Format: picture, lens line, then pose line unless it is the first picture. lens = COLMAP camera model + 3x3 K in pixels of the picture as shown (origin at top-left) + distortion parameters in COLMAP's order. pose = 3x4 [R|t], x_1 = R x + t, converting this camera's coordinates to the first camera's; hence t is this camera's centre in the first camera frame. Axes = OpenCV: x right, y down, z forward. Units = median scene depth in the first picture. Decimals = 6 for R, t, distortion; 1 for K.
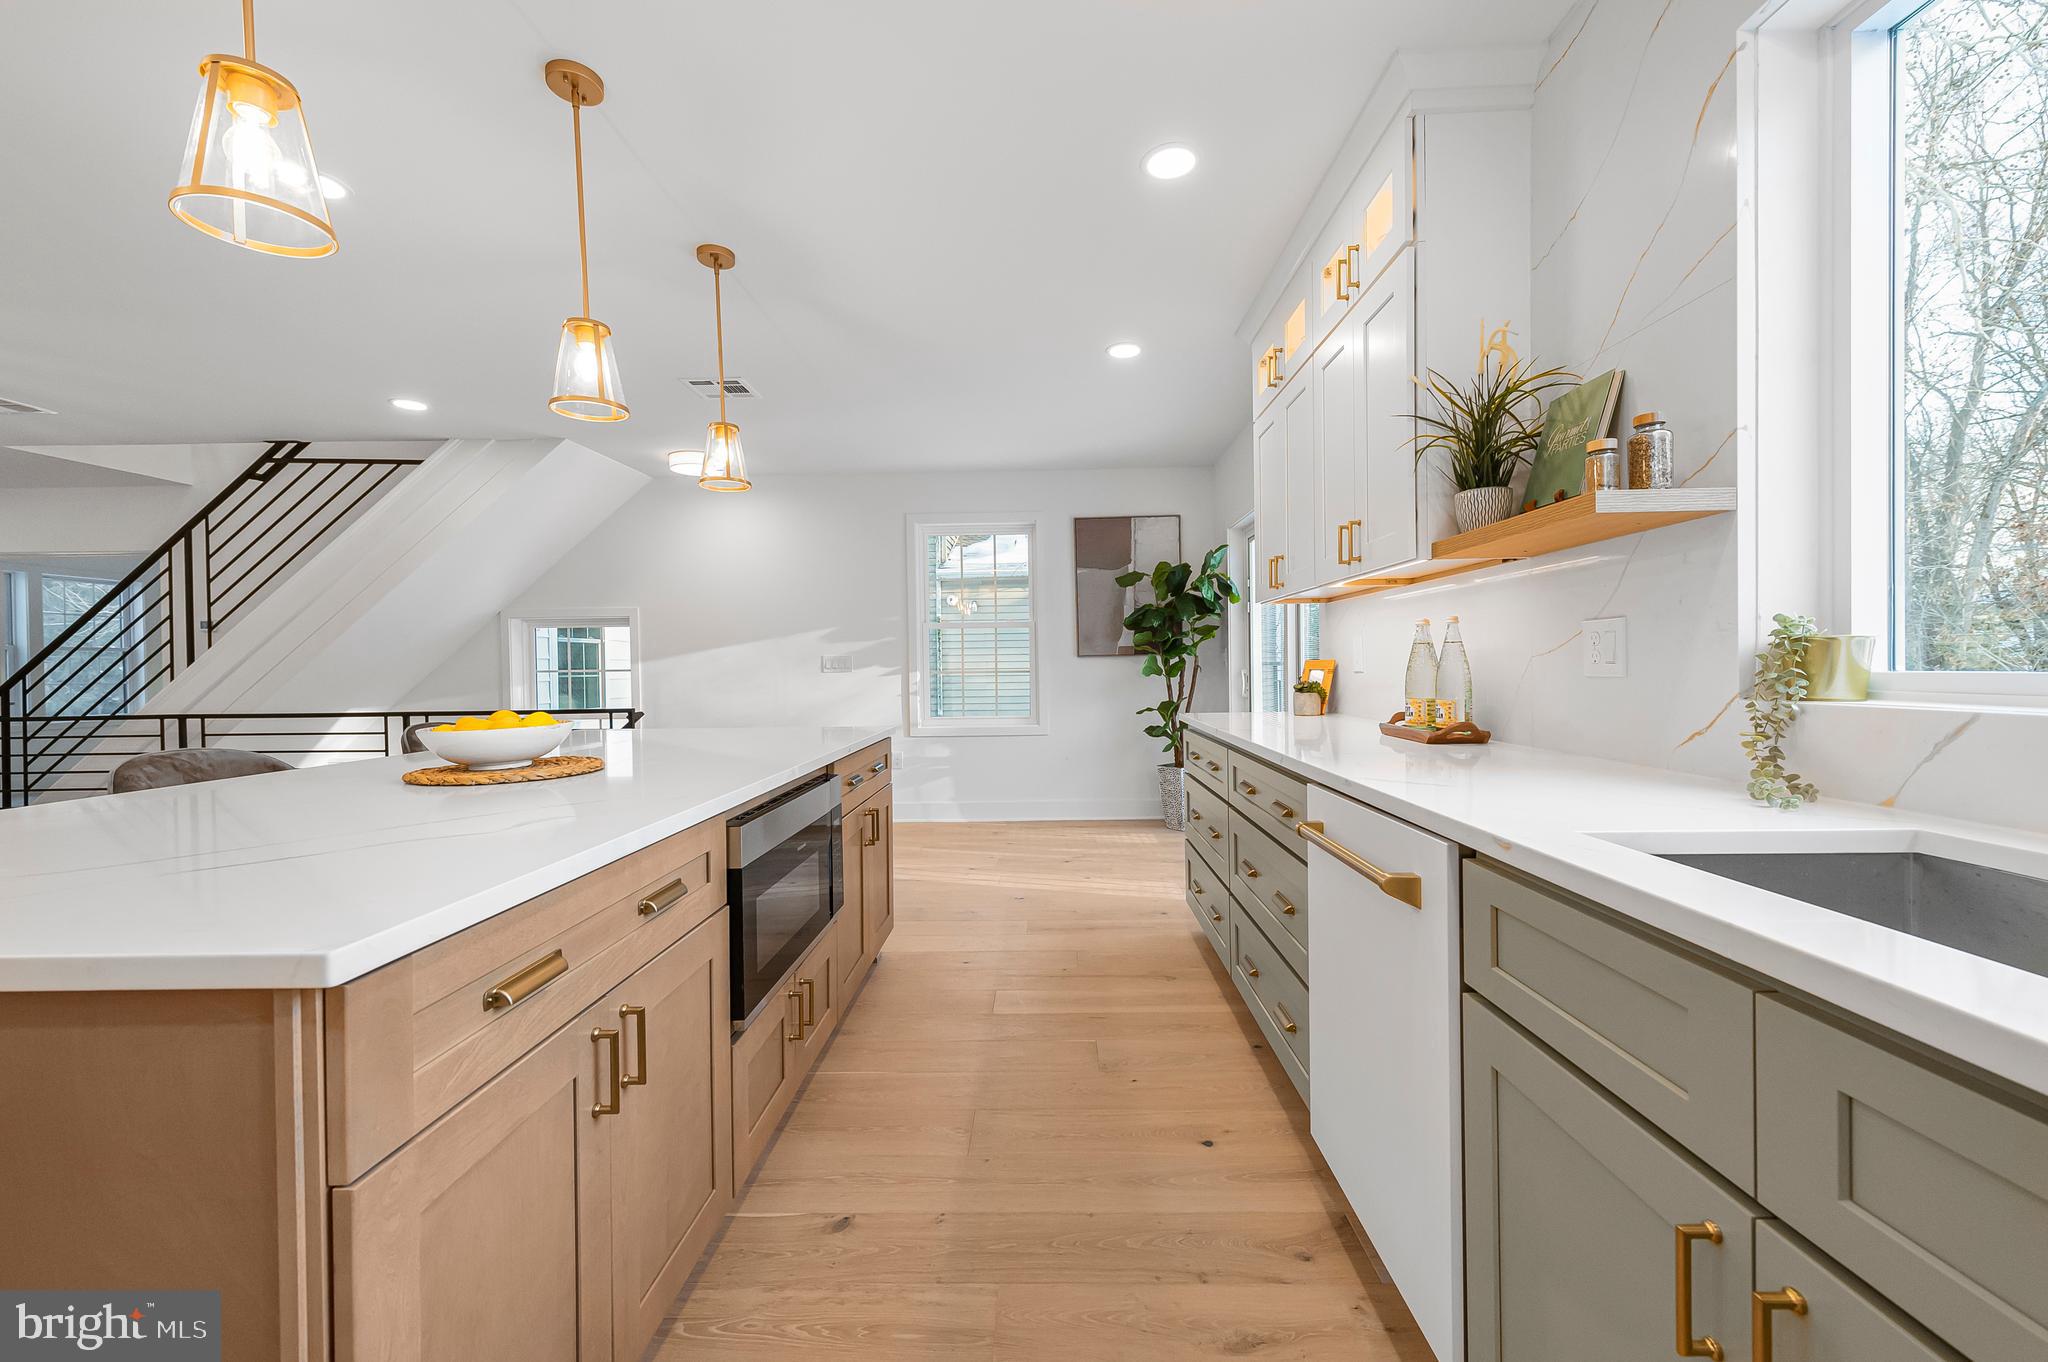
lens RADIAL K [[787.8, 0, 1030.1], [0, 787.8, 657.4], [0, 0, 1]] dist [0.000310, -0.000083]
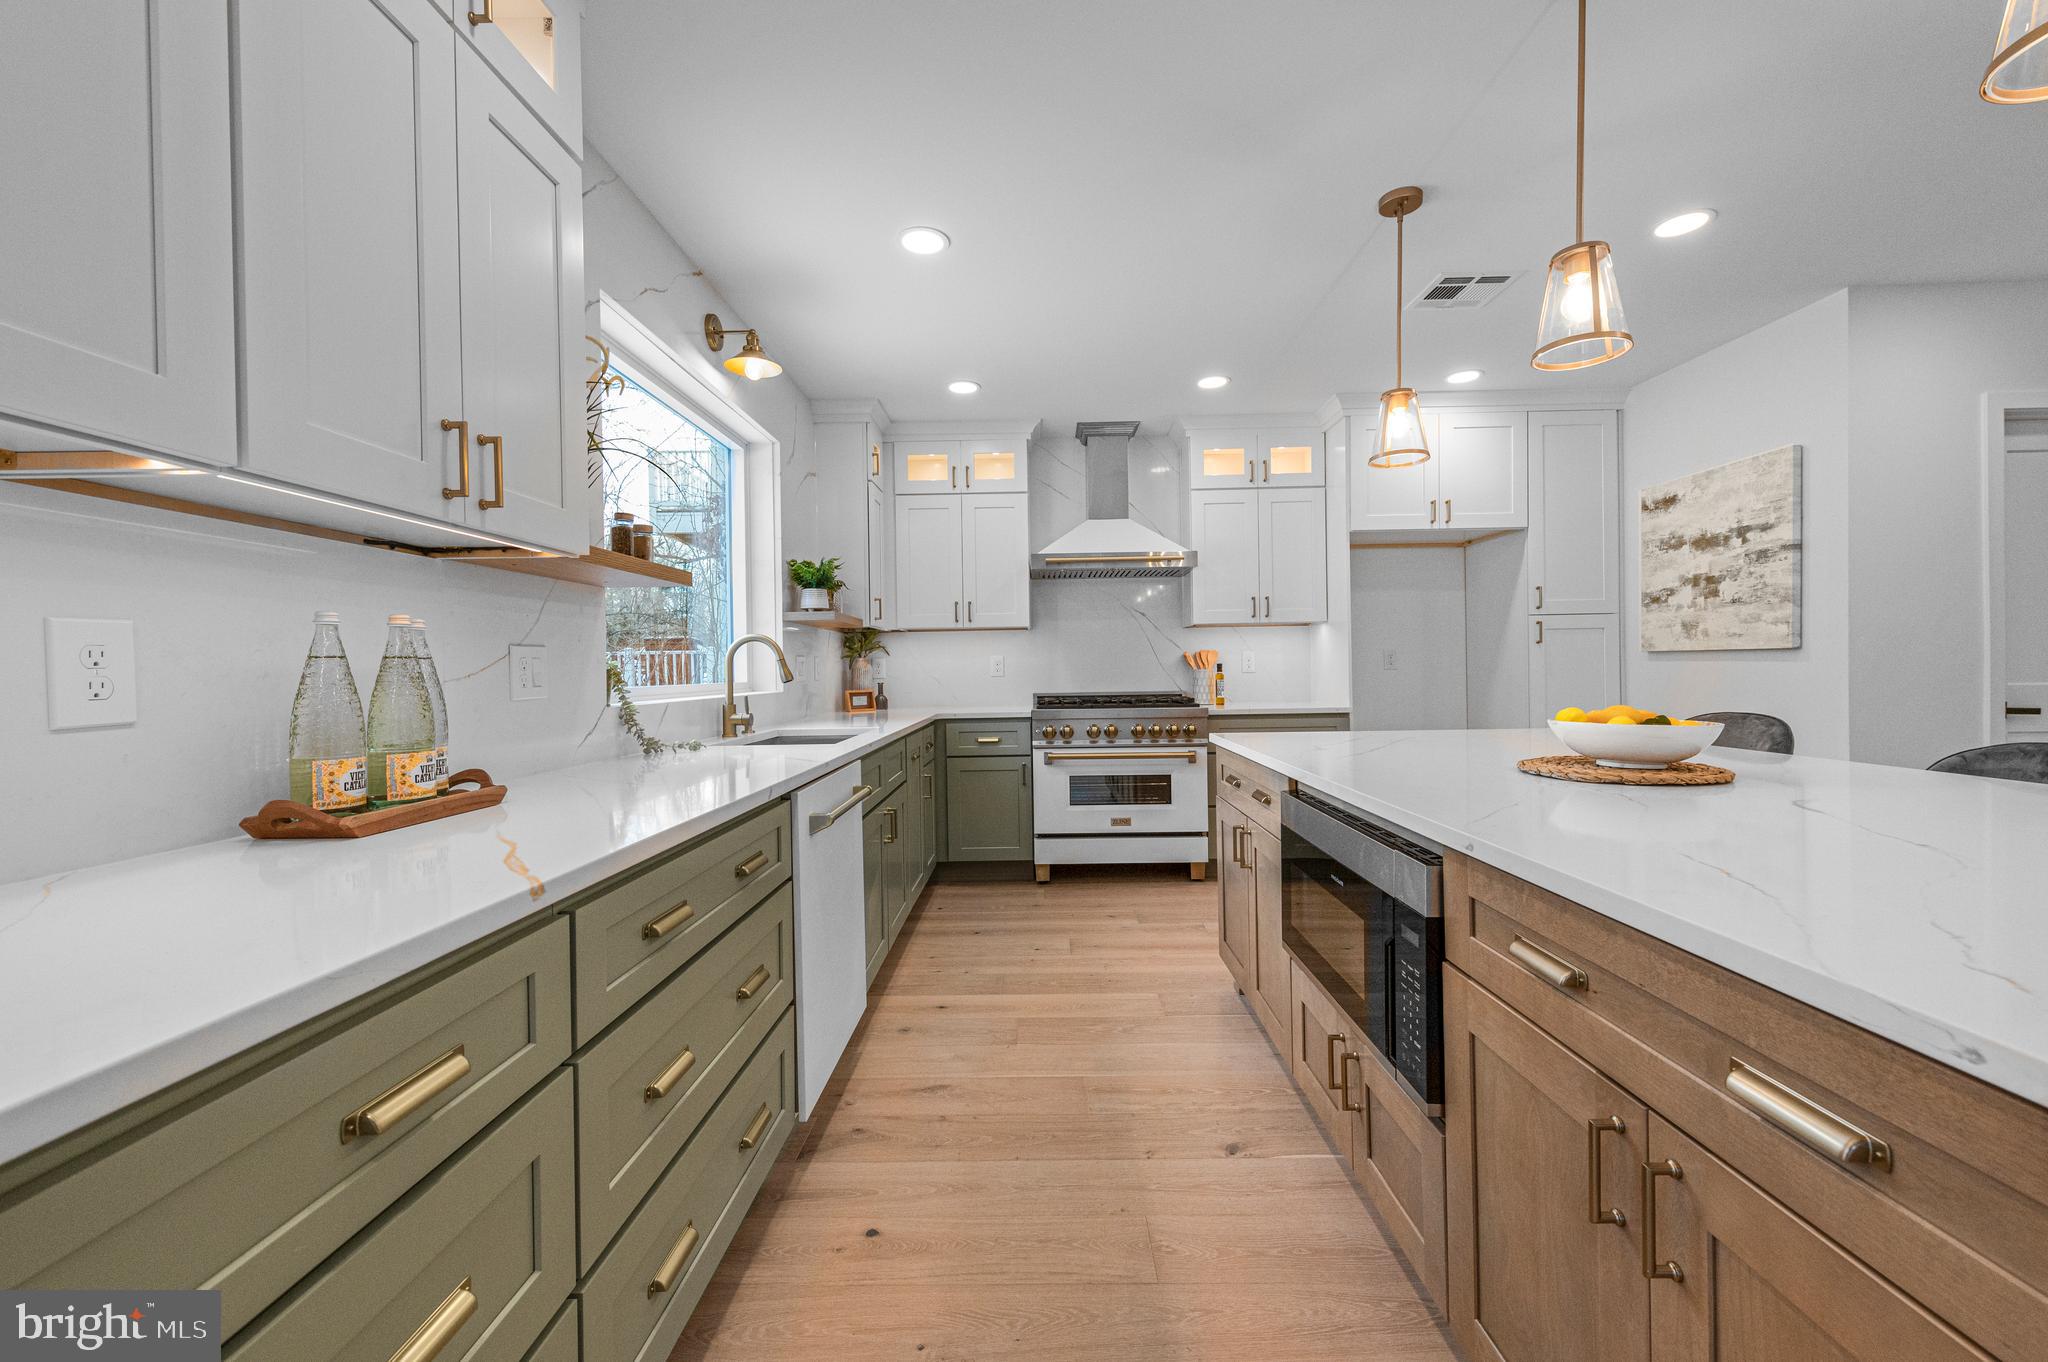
lens RADIAL K [[803.0, 0, 1031.1], [0, 803.0, 671.3], [0, 0, 1]] dist [0.007953, -0.000250]
pose [[-0.999477, 0.031236, -0.008359, 0.042537], [0.031280, 0.999497, -0.005204, 0.010925], [0.008193, -0.005463, -0.999952, 2.015401]]
